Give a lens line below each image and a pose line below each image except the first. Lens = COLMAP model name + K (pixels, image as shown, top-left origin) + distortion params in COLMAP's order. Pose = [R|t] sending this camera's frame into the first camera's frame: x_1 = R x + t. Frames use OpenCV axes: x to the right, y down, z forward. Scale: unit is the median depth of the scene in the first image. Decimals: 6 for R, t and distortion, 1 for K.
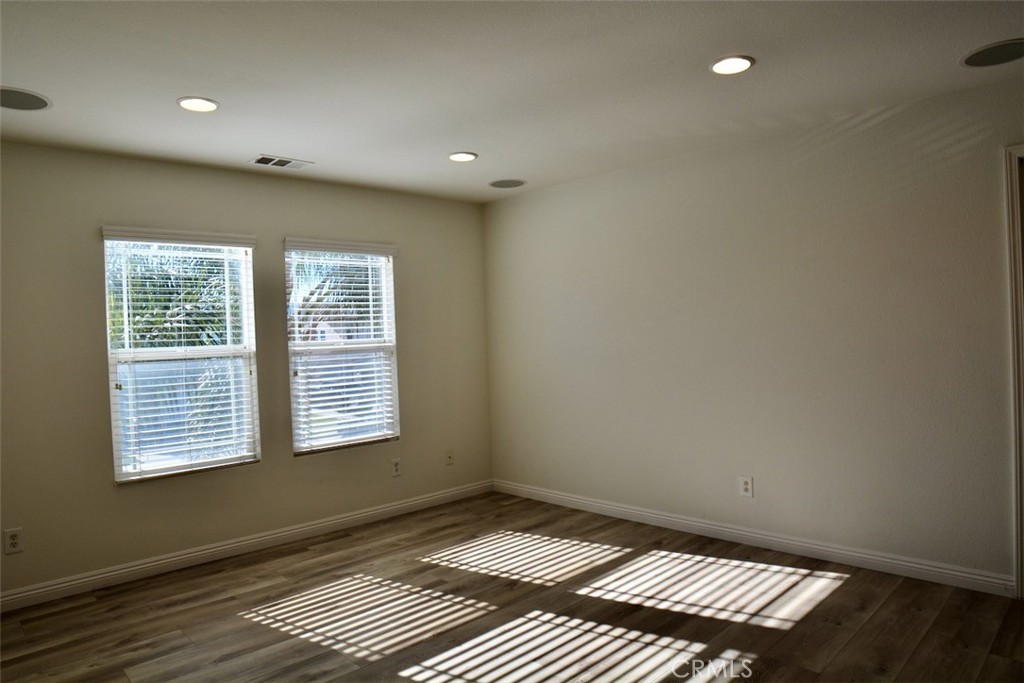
lens RADIAL K [[642.4, 0, 512.0], [0, 642.4, 341.5], [0, 0, 1]] dist [-0.118350, 0.045488]
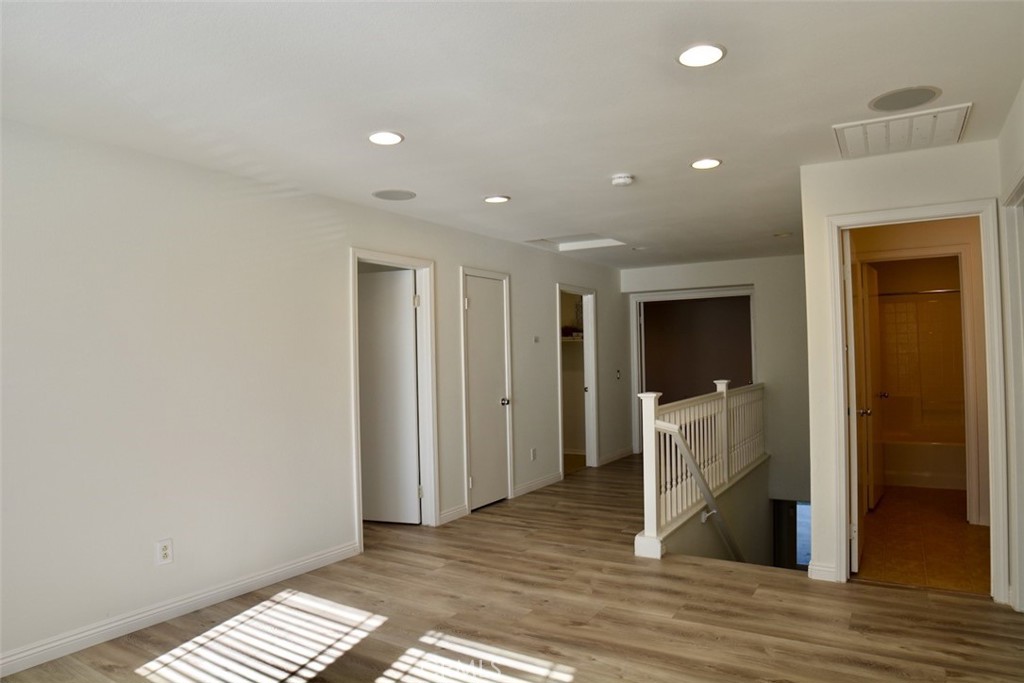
lens RADIAL K [[642.4, 0, 512.0], [0, 642.4, 341.5], [0, 0, 1]] dist [-0.118350, 0.045488]
pose [[-0.248205, 0.066025, 0.966455, -0.698548], [0.035697, 0.997620, -0.058986, 0.011617], [-0.968049, 0.019859, -0.249972, 0.901518]]
